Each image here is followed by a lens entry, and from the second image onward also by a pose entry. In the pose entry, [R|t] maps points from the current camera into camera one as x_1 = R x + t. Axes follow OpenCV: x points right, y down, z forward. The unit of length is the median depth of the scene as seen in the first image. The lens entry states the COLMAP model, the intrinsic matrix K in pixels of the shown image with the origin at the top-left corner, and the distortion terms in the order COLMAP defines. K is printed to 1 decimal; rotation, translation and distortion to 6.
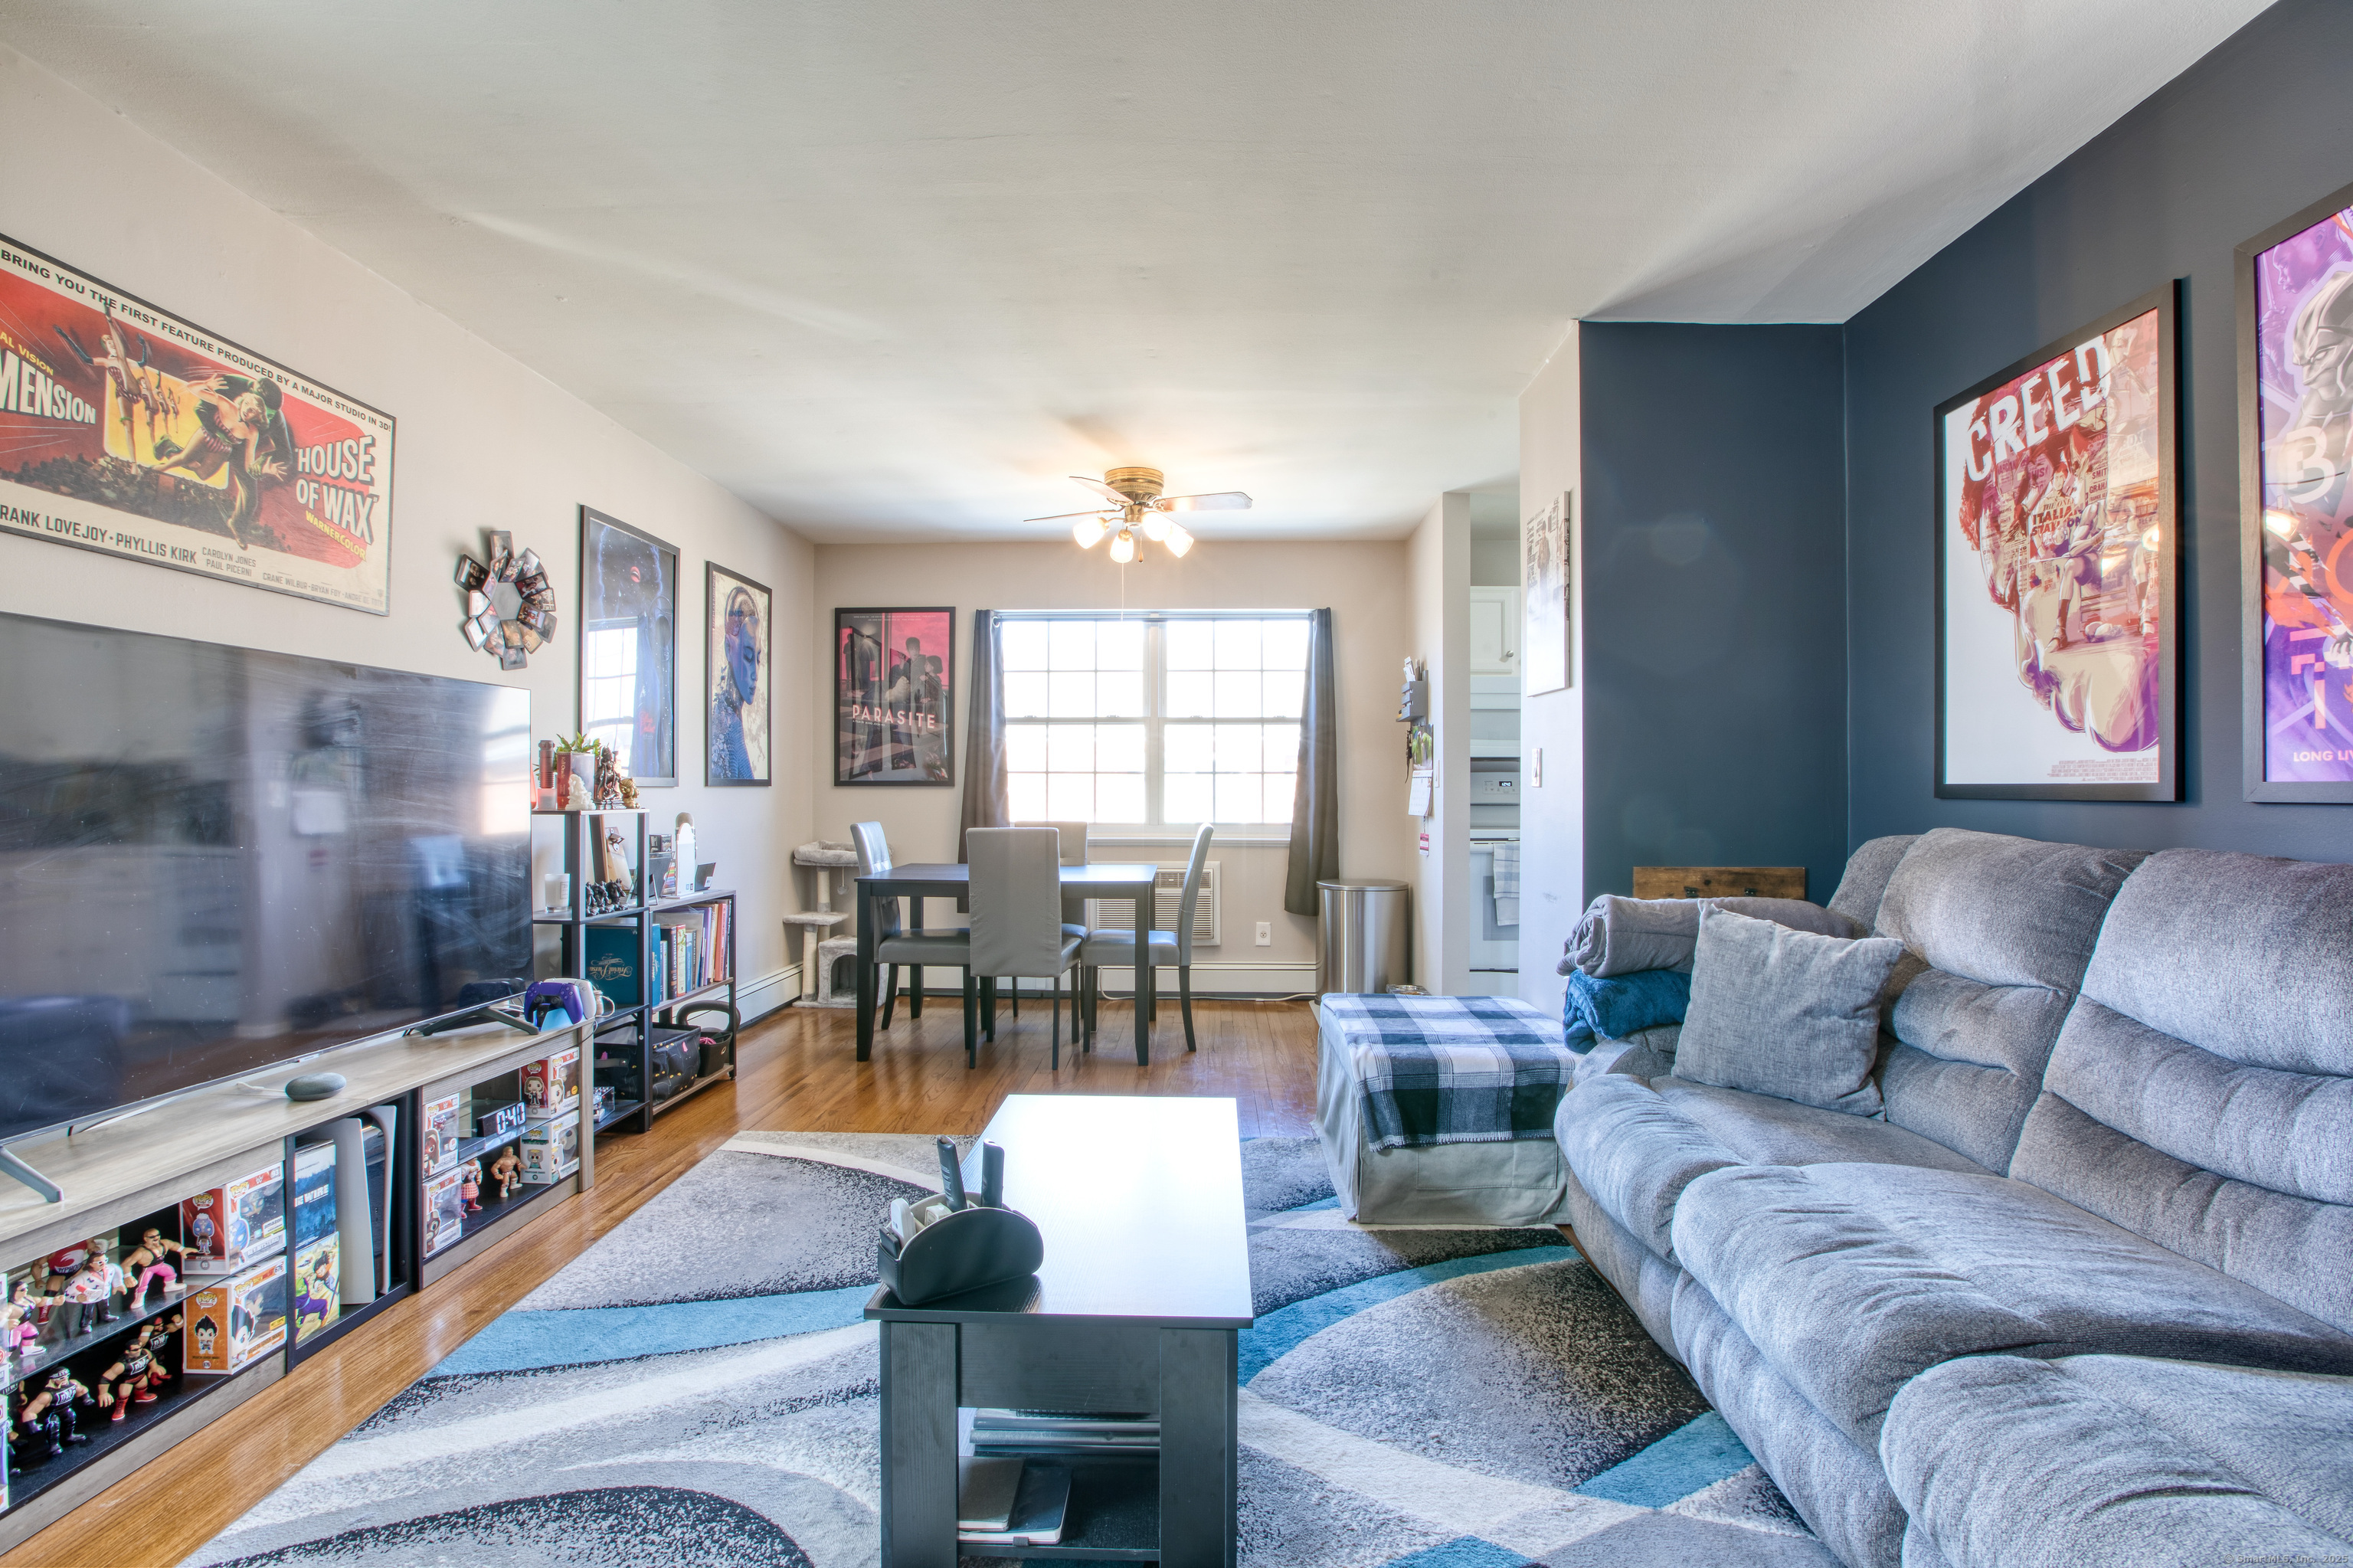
lens RADIAL K [[1082.9, 0, 1164.6], [0, 1082.9, 781.0], [0, 0, 1]] dist [-0.042645, 0.012202]
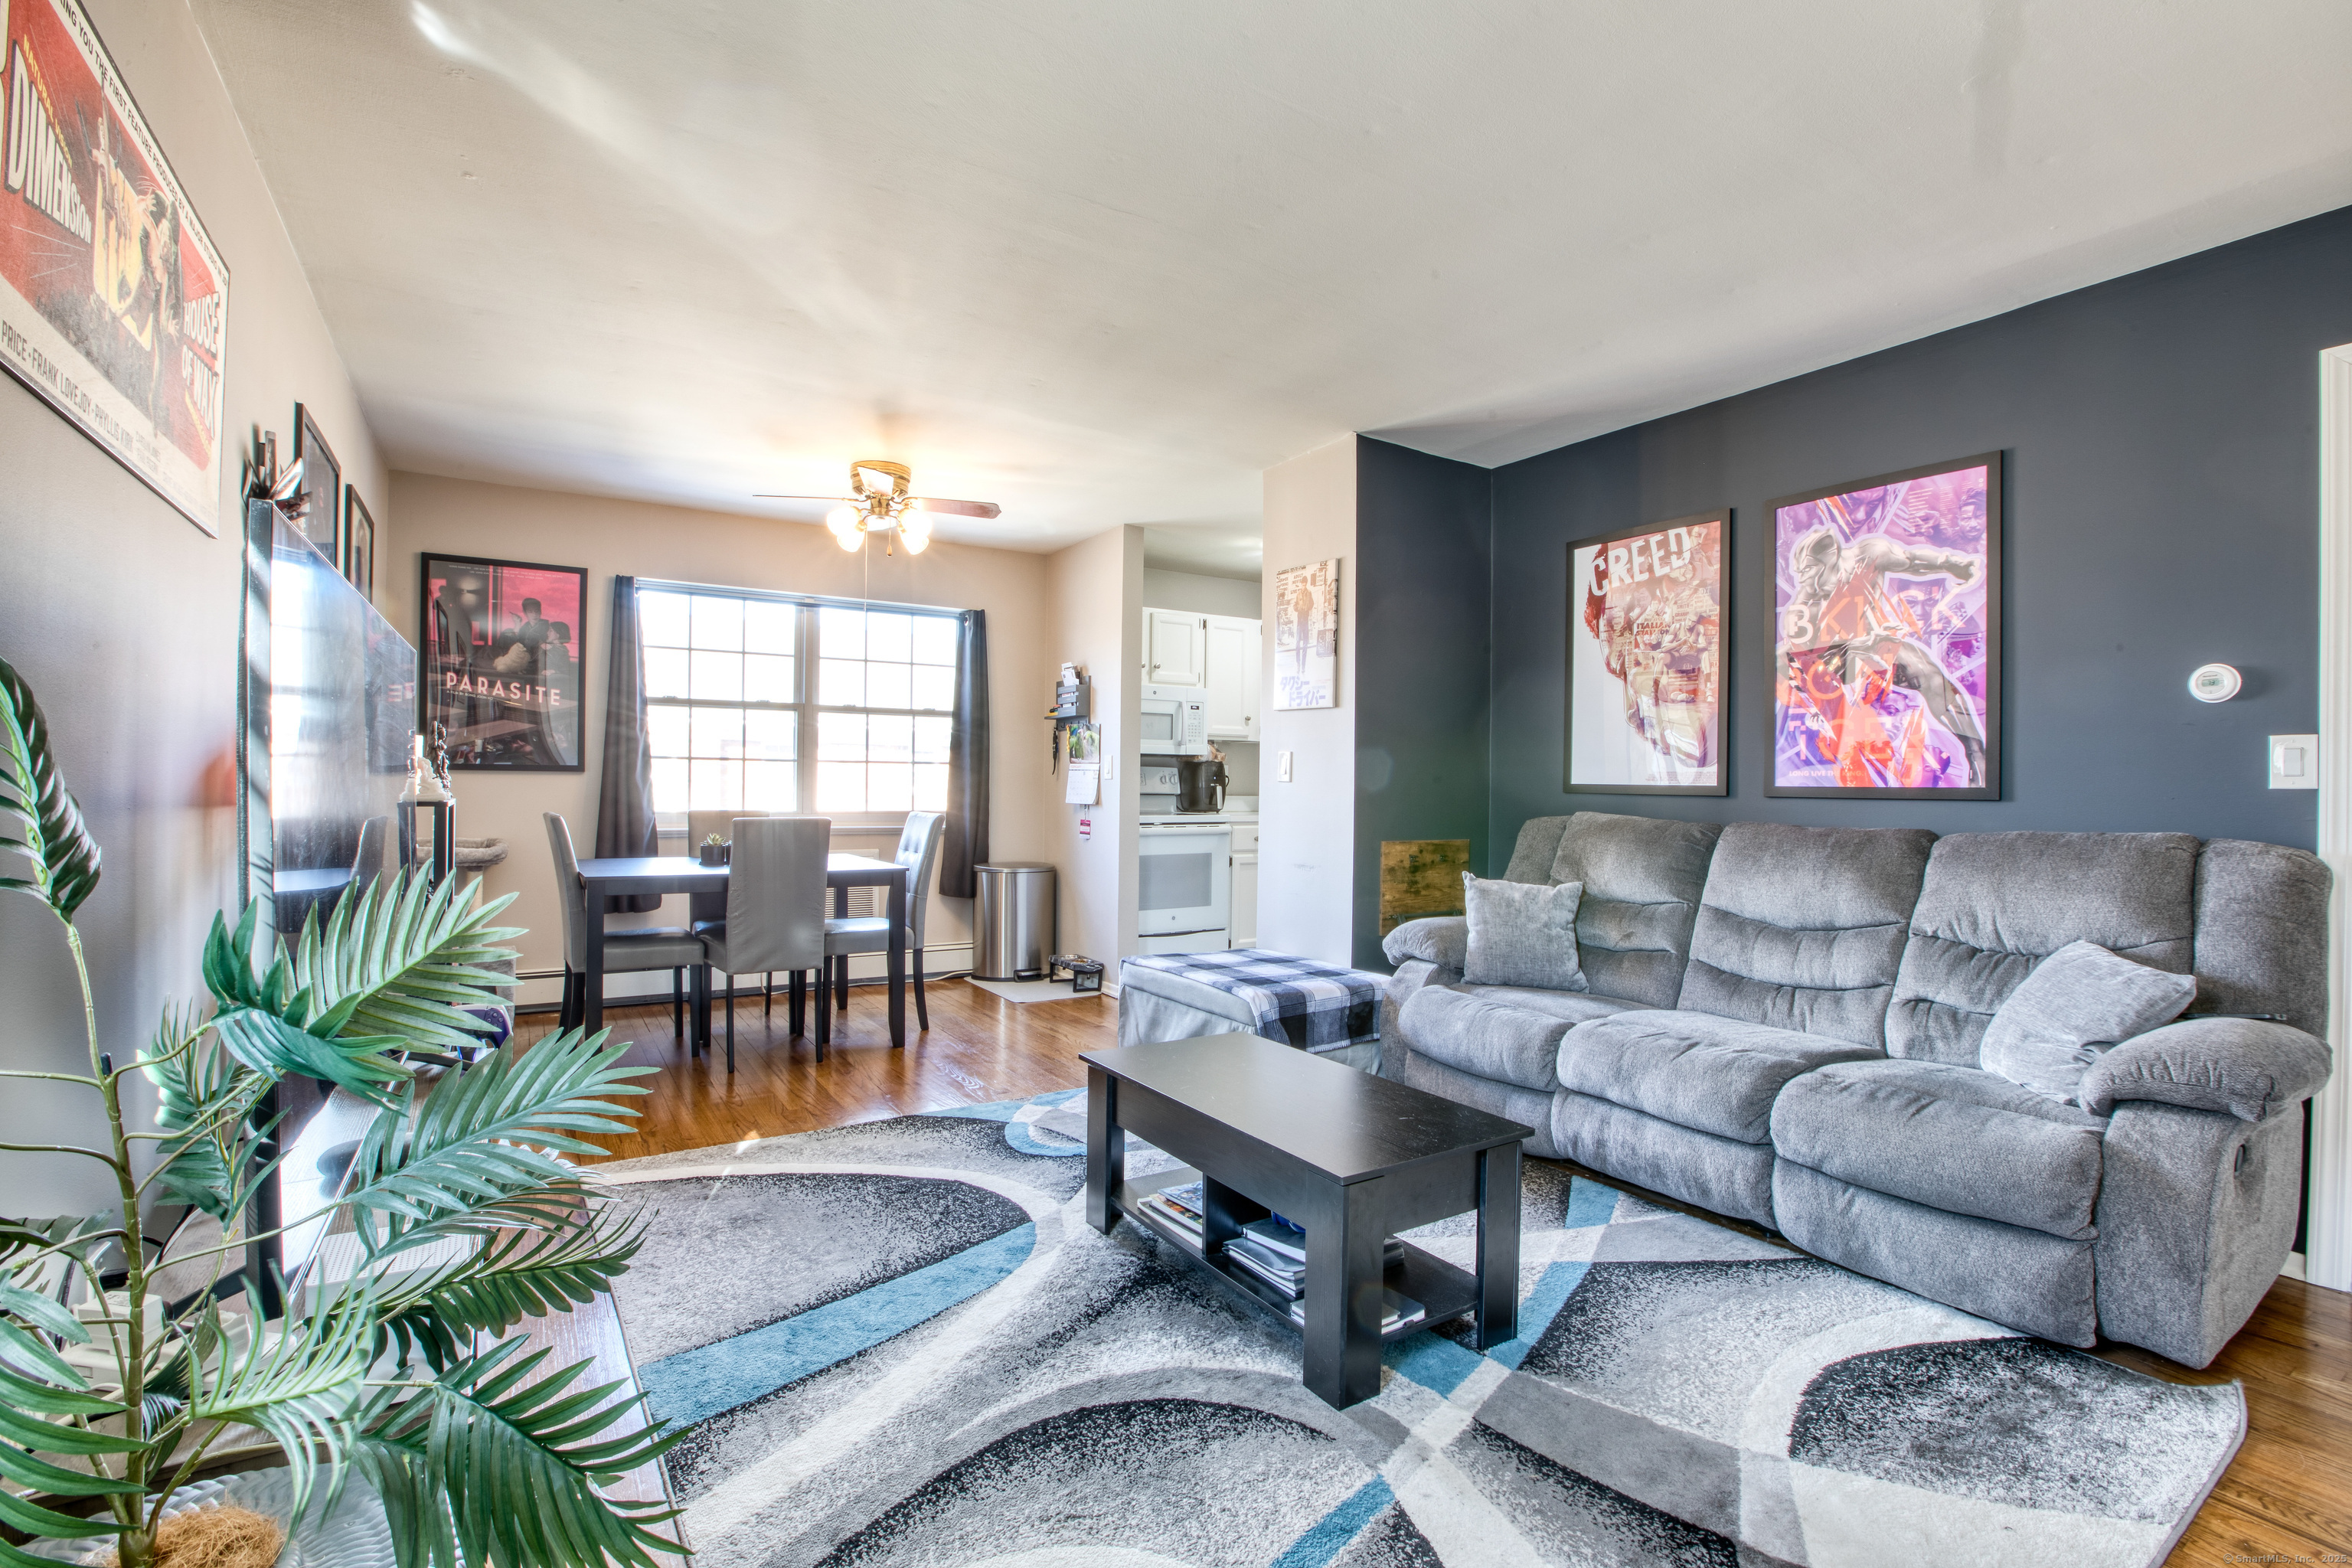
lens RADIAL K [[1082.5, 0, 1188.1], [0, 1082.5, 784.1], [0, 0, 1]] dist [-0.042645, 0.012202]
pose [[0.820598, 0.006476, 0.571470, -0.712884], [-0.015434, 0.999822, 0.010833, -0.005917], [-0.571298, -0.017709, 0.820552, 0.009924]]
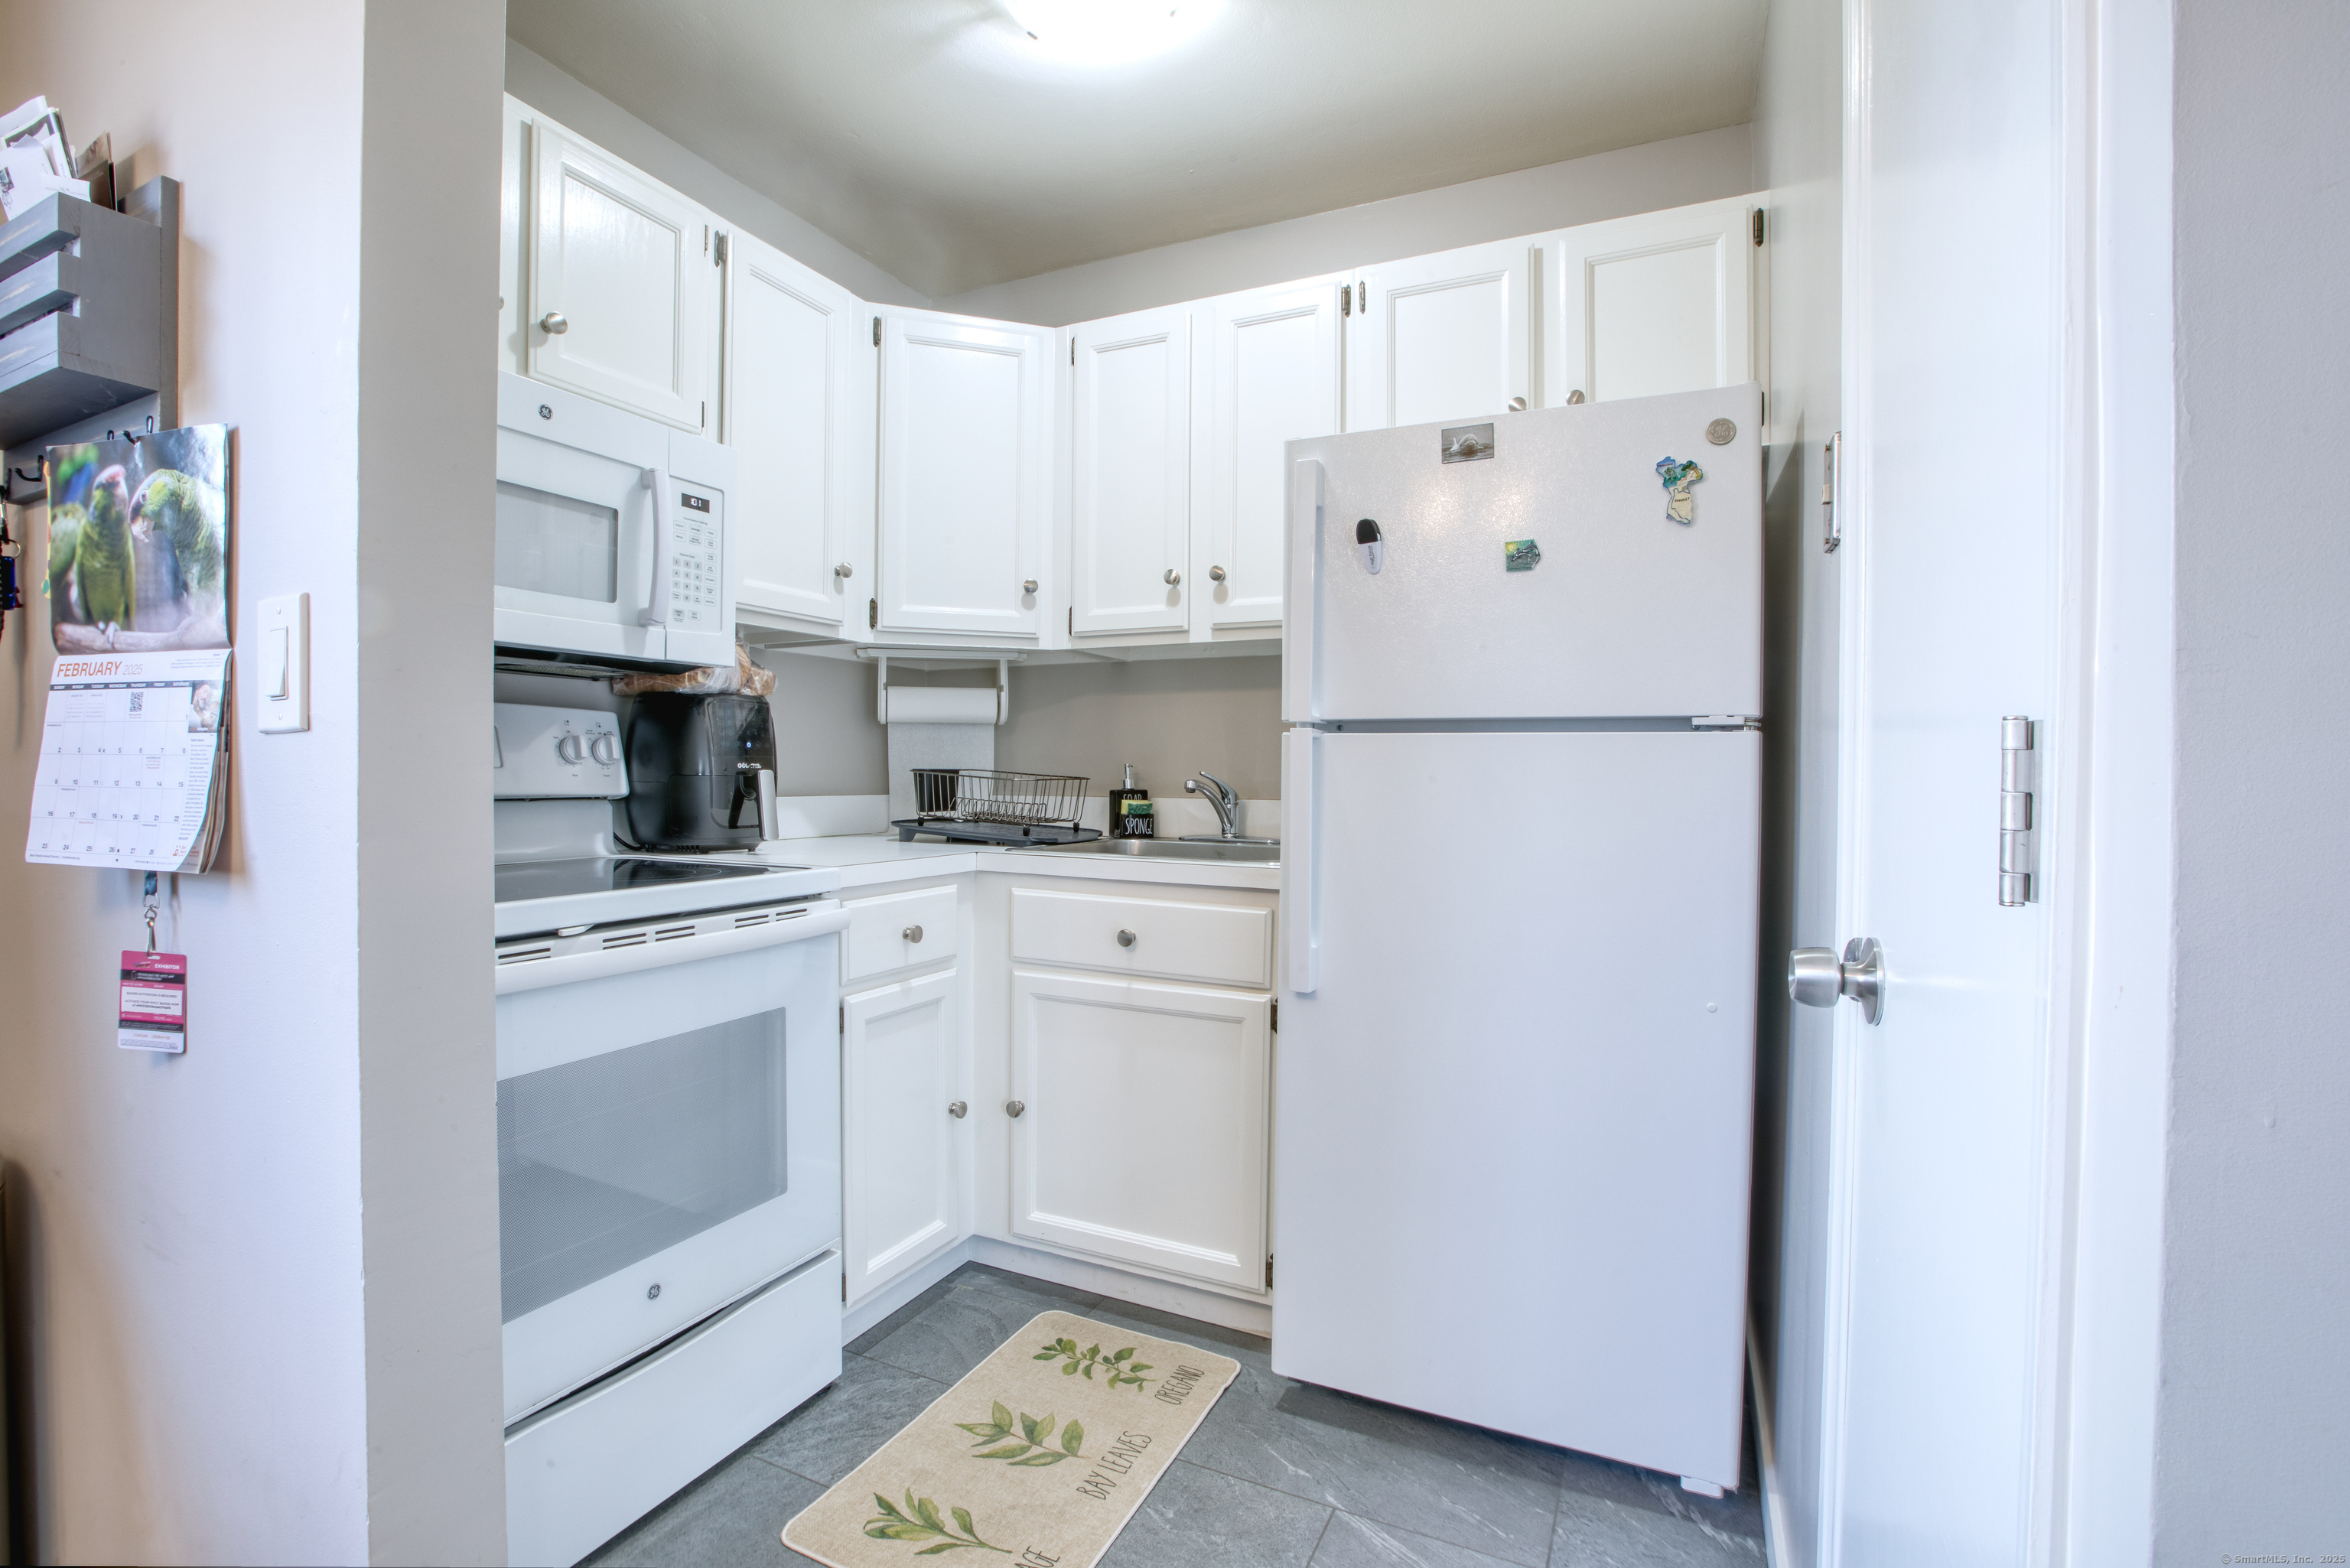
lens RADIAL K [[1081.5, 0, 1181.3], [0, 1081.5, 781.8], [0, 0, 1]] dist [-0.042645, 0.012202]
pose [[0.395021, -0.005156, 0.918658, 0.259500], [-0.013787, 0.999838, 0.011540, 0.022418], [-0.918569, -0.017224, 0.394886, 1.574384]]
